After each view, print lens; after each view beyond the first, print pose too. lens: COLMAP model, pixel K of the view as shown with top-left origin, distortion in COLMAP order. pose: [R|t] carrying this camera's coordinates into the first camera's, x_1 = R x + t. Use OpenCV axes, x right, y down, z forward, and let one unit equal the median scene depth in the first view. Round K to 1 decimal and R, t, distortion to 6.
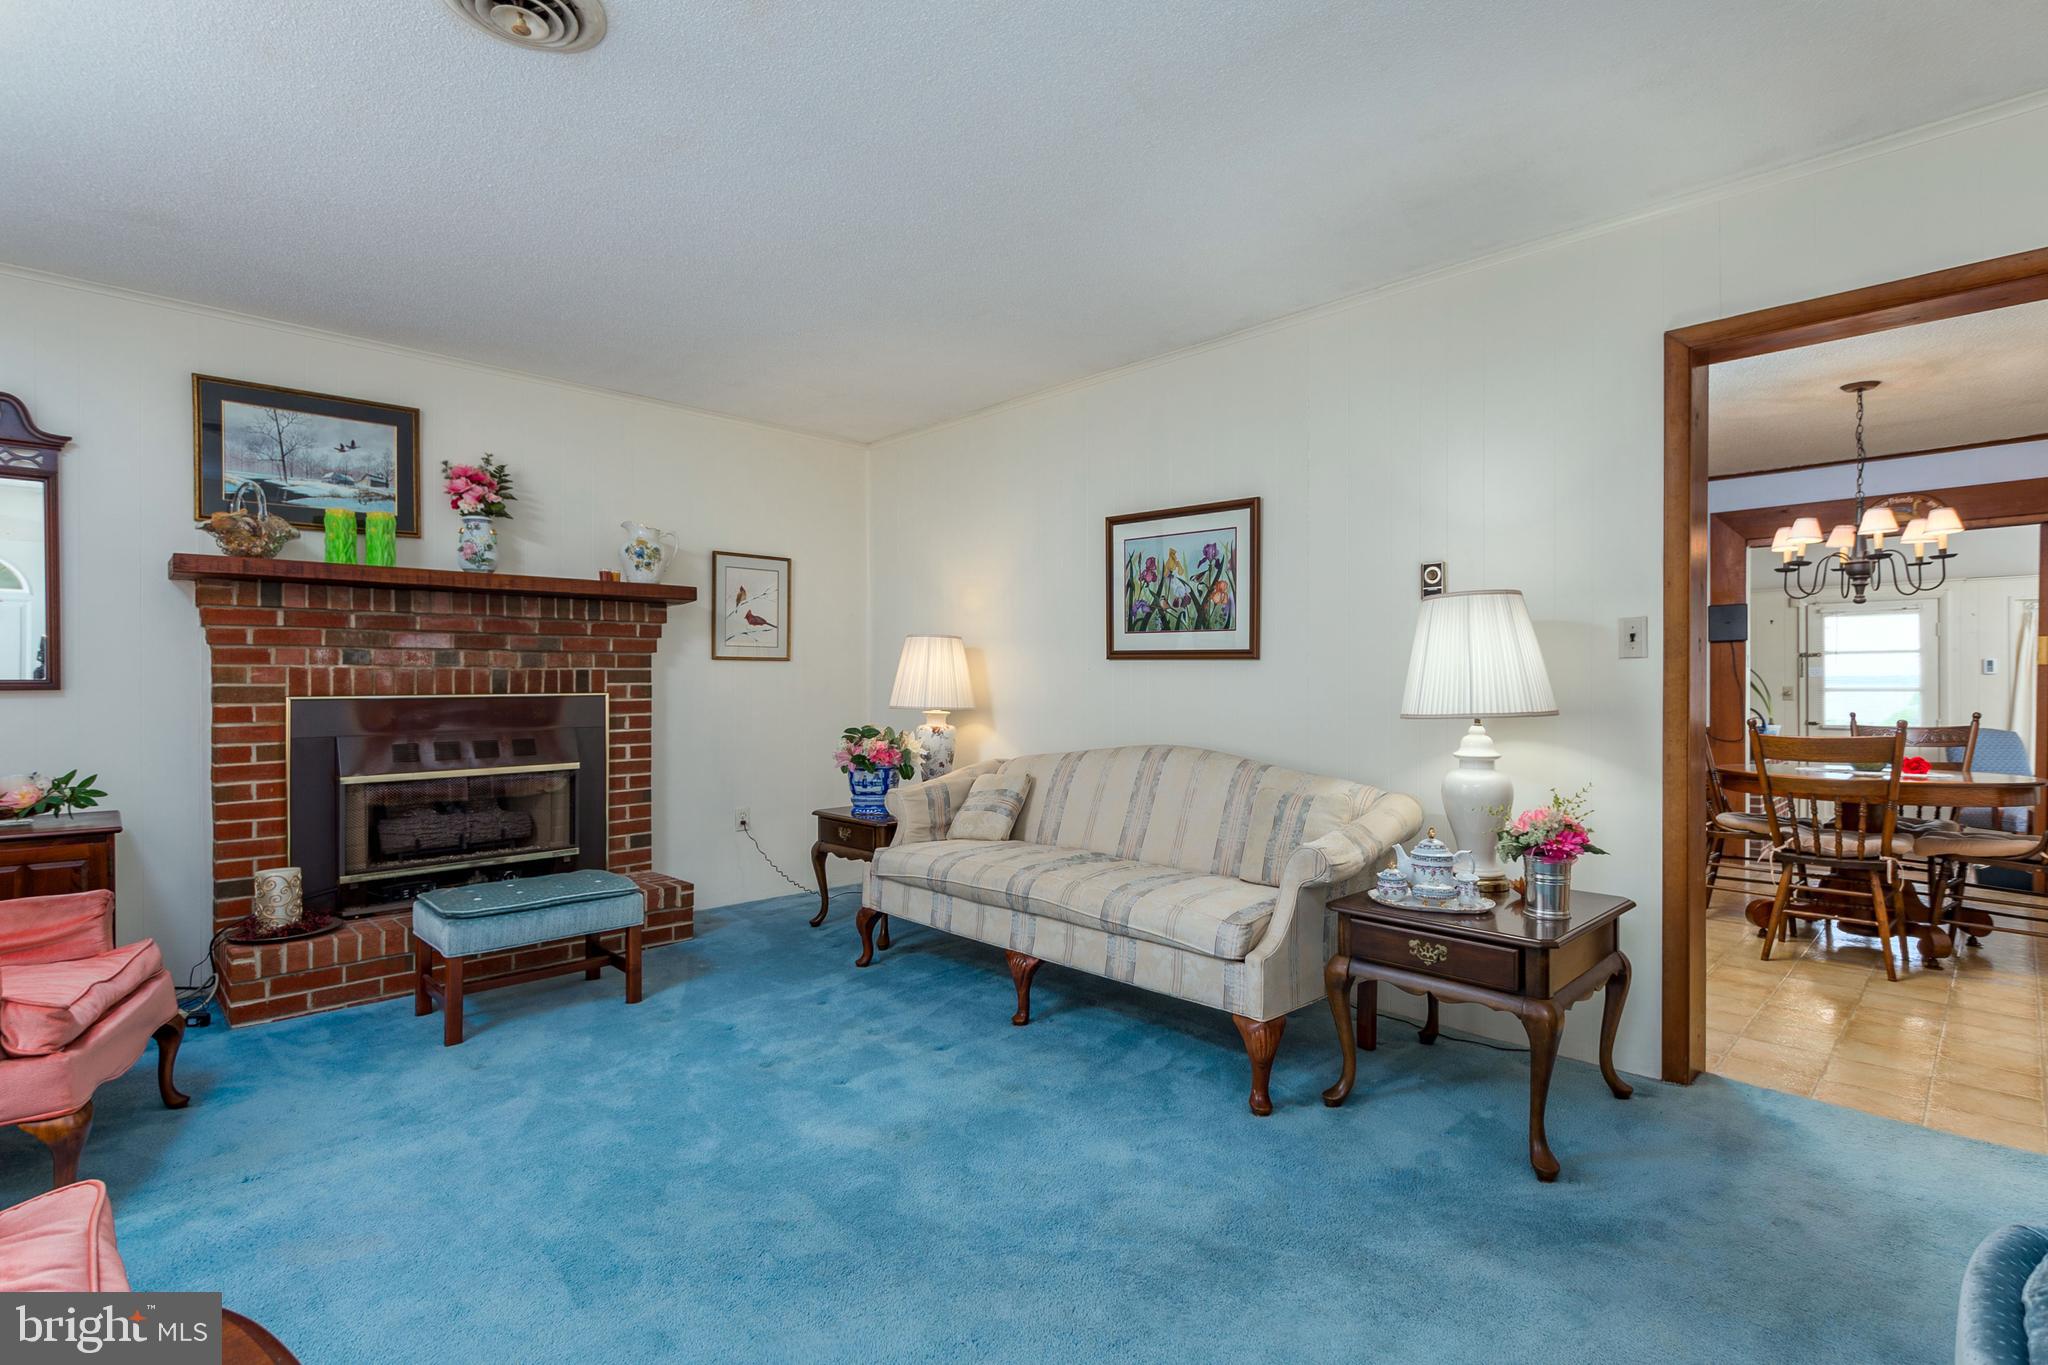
lens RADIAL K [[977.2, 0, 1022.5], [0, 977.2, 688.1], [0, 0, 1]] dist [-0.001892, -0.000857]
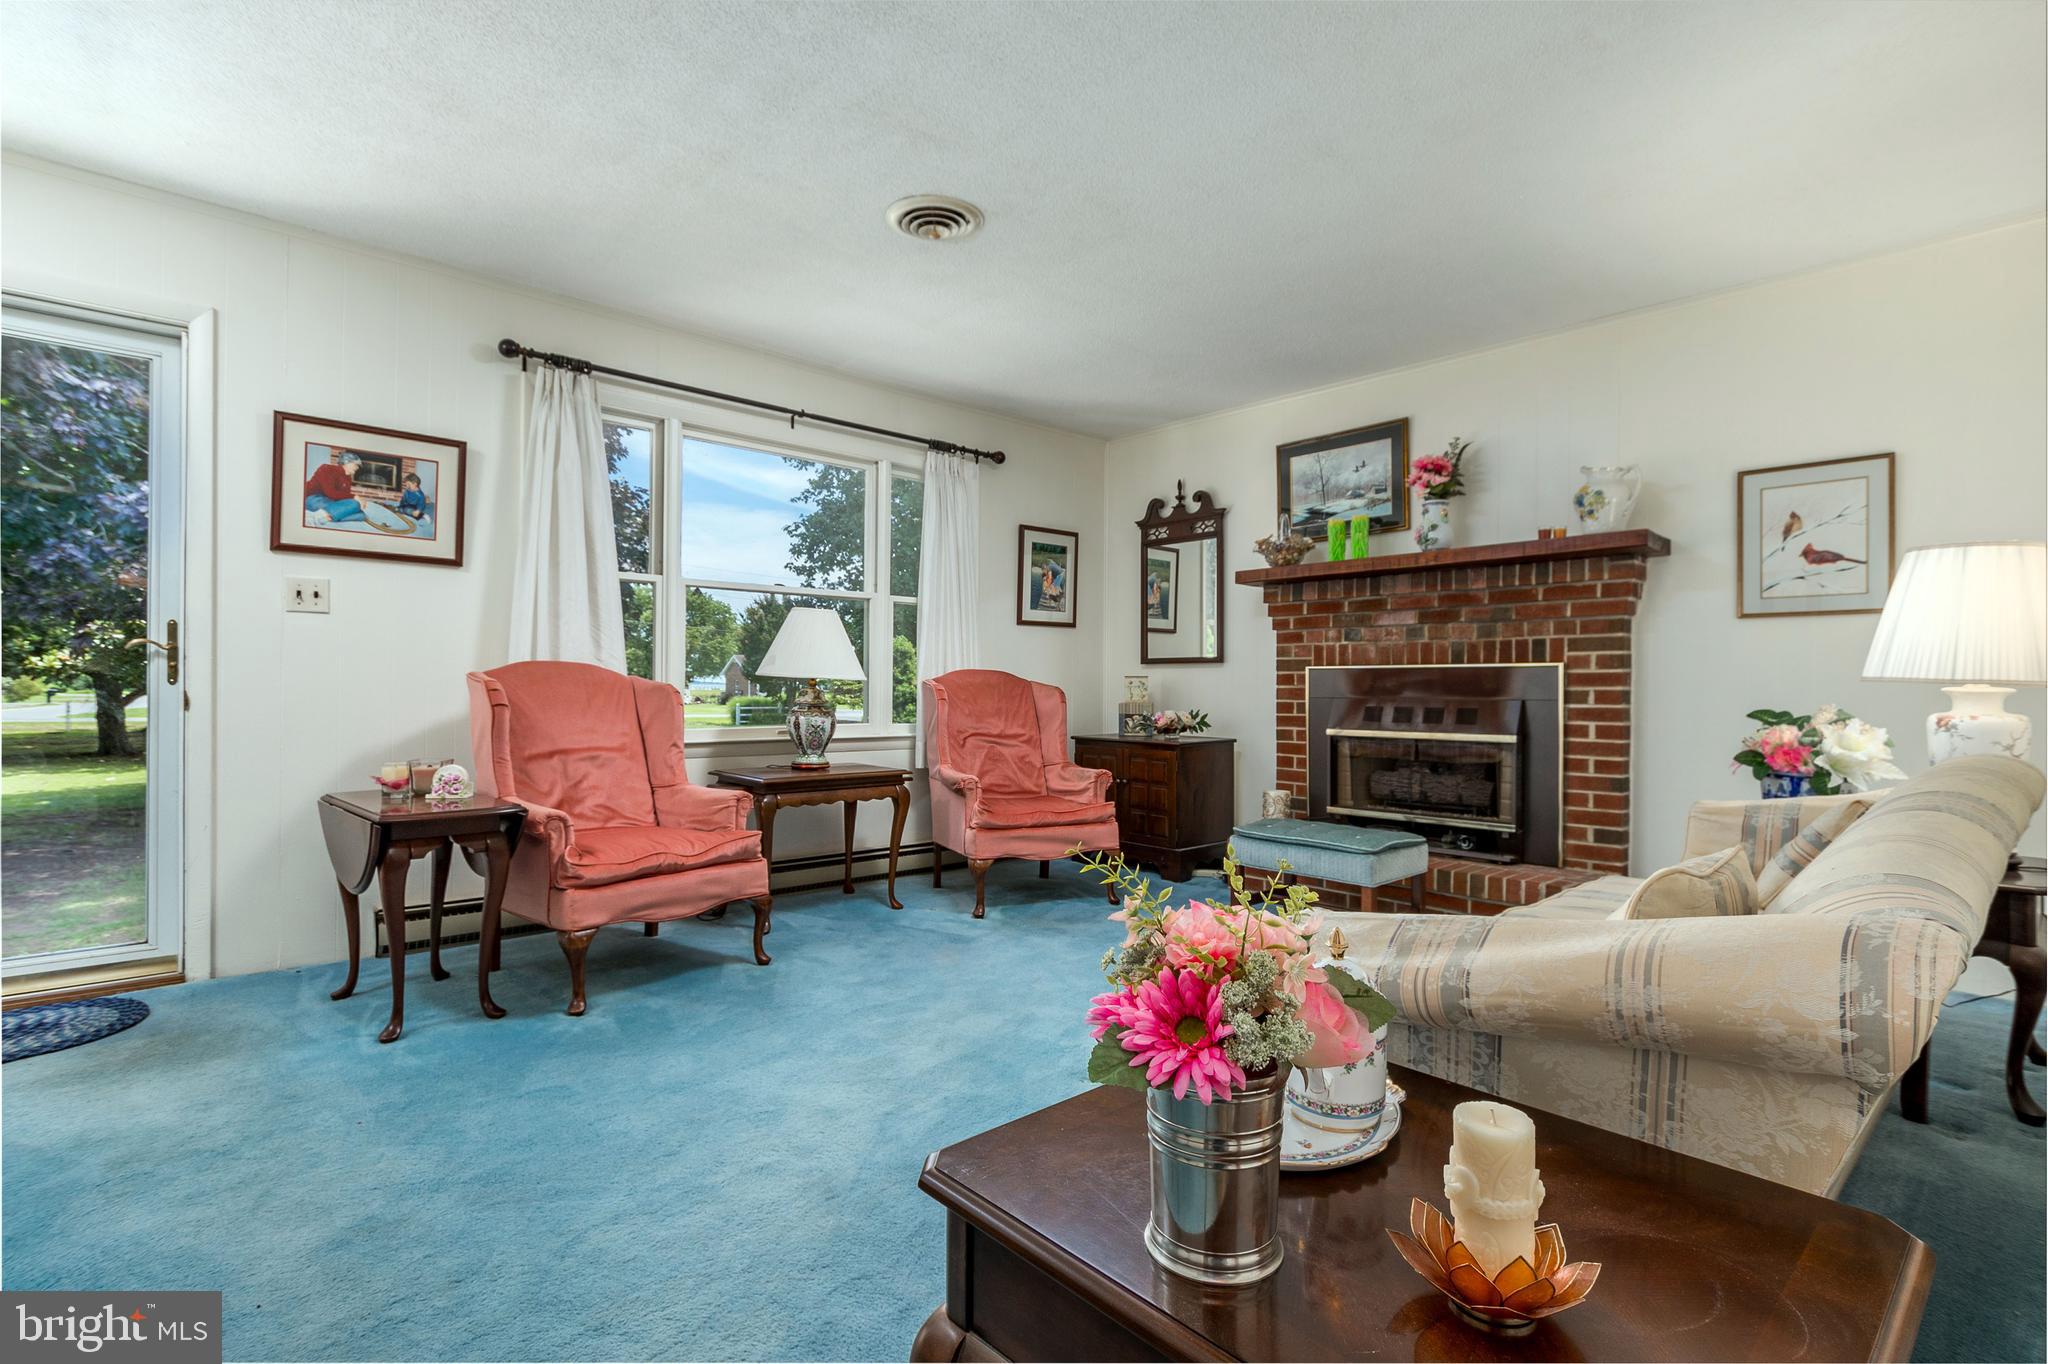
lens RADIAL K [[977.2, 0, 1029.0], [0, 977.2, 682.8], [0, 0, 1]] dist [-0.001892, -0.000857]
pose [[-0.041000, -0.001586, -0.999158, 0.549429], [-0.013723, 0.999905, -0.001024, 0.034332], [0.999065, 0.013670, -0.041018, 0.605784]]
